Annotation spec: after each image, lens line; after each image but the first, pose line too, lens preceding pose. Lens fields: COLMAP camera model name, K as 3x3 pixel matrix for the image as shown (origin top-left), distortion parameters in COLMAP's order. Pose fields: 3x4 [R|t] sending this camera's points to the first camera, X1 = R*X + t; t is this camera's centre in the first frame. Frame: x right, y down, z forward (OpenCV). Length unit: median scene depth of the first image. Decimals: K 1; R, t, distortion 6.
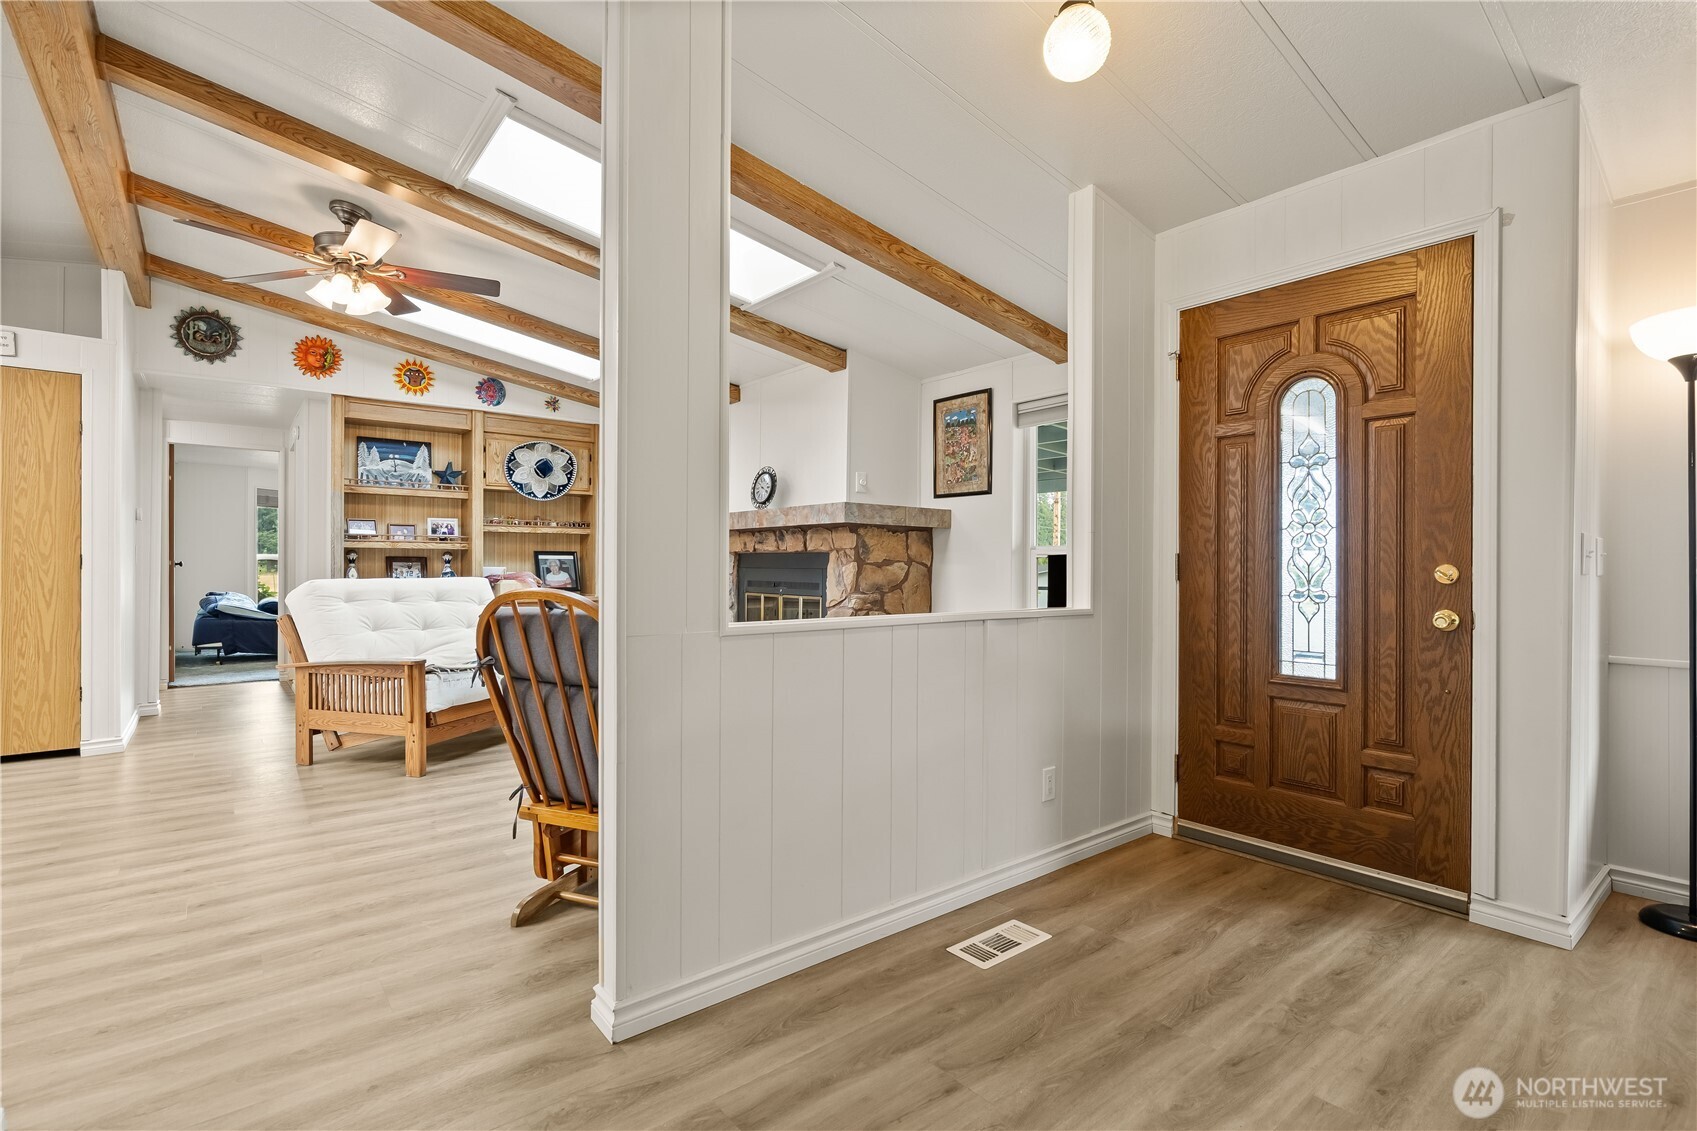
lens RADIAL K [[778.1, 0, 805.7], [0, 778.1, 581.8], [0, 0, 1]] dist [-0.009355, 0.004051]
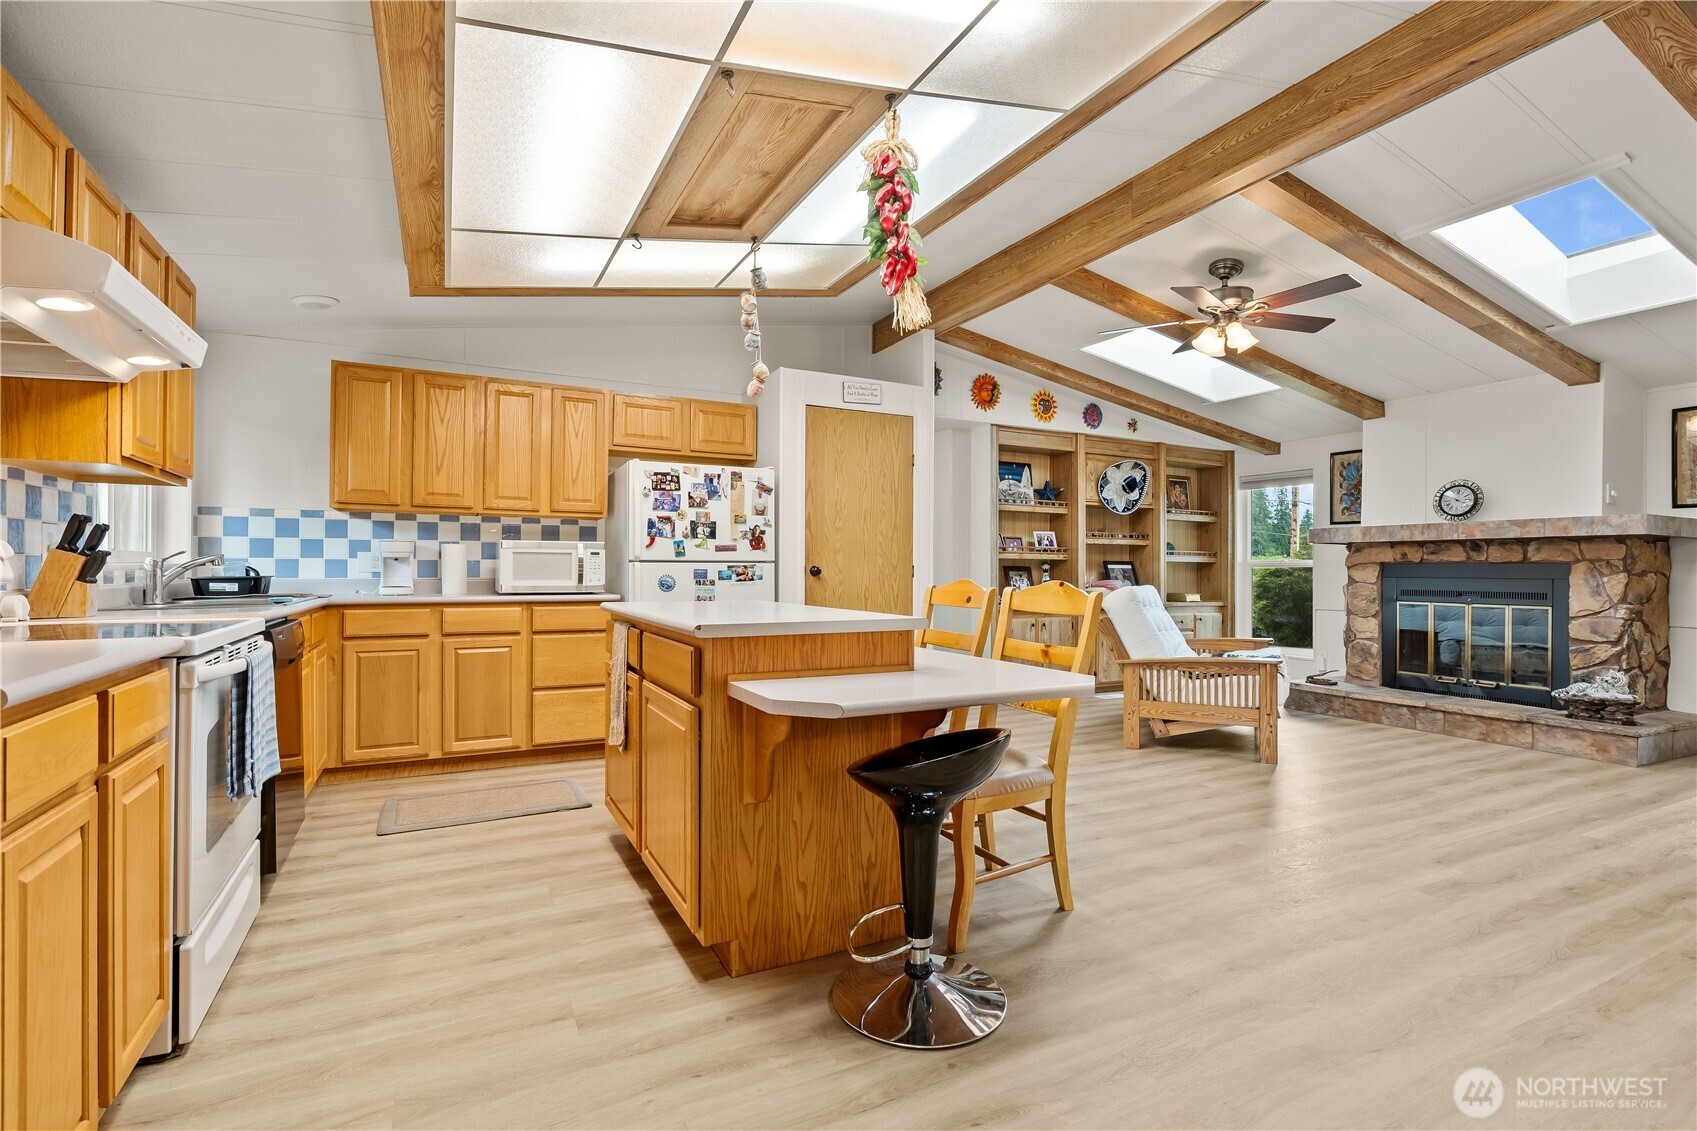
lens RADIAL K [[778.1, 0, 765.2], [0, 778.1, 573.8], [0, 0, 1]] dist [-0.009355, 0.004051]
pose [[0.977631, 0.002235, -0.210316, -0.731984], [-0.006101, 0.999824, -0.017734, 0.000065], [0.210239, 0.018621, 0.977473, -0.189086]]
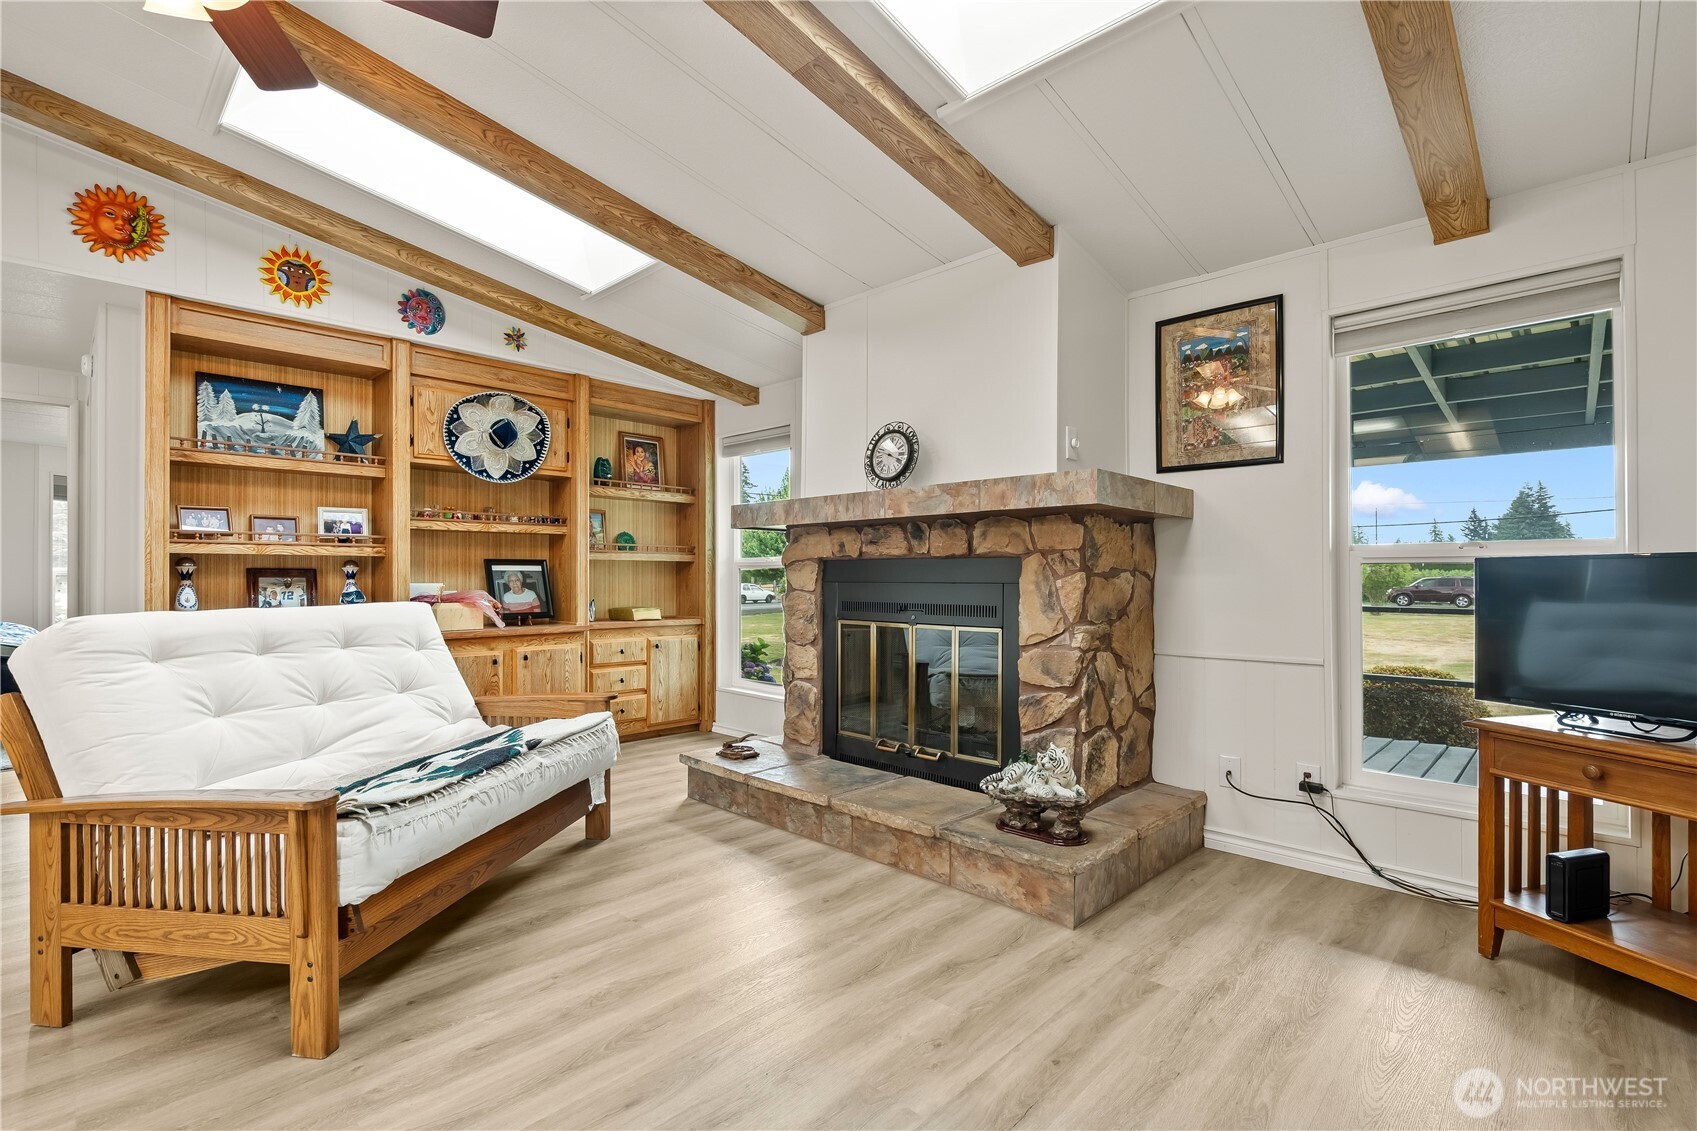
lens RADIAL K [[778.1, 0, 792.5], [0, 778.1, 580.6], [0, 0, 1]] dist [-0.009355, 0.004051]
pose [[0.993250, -0.007617, 0.115742, -0.206996], [0.009410, 0.999844, -0.014955, -0.010941], [-0.115610, 0.015944, 0.993167, 0.386550]]
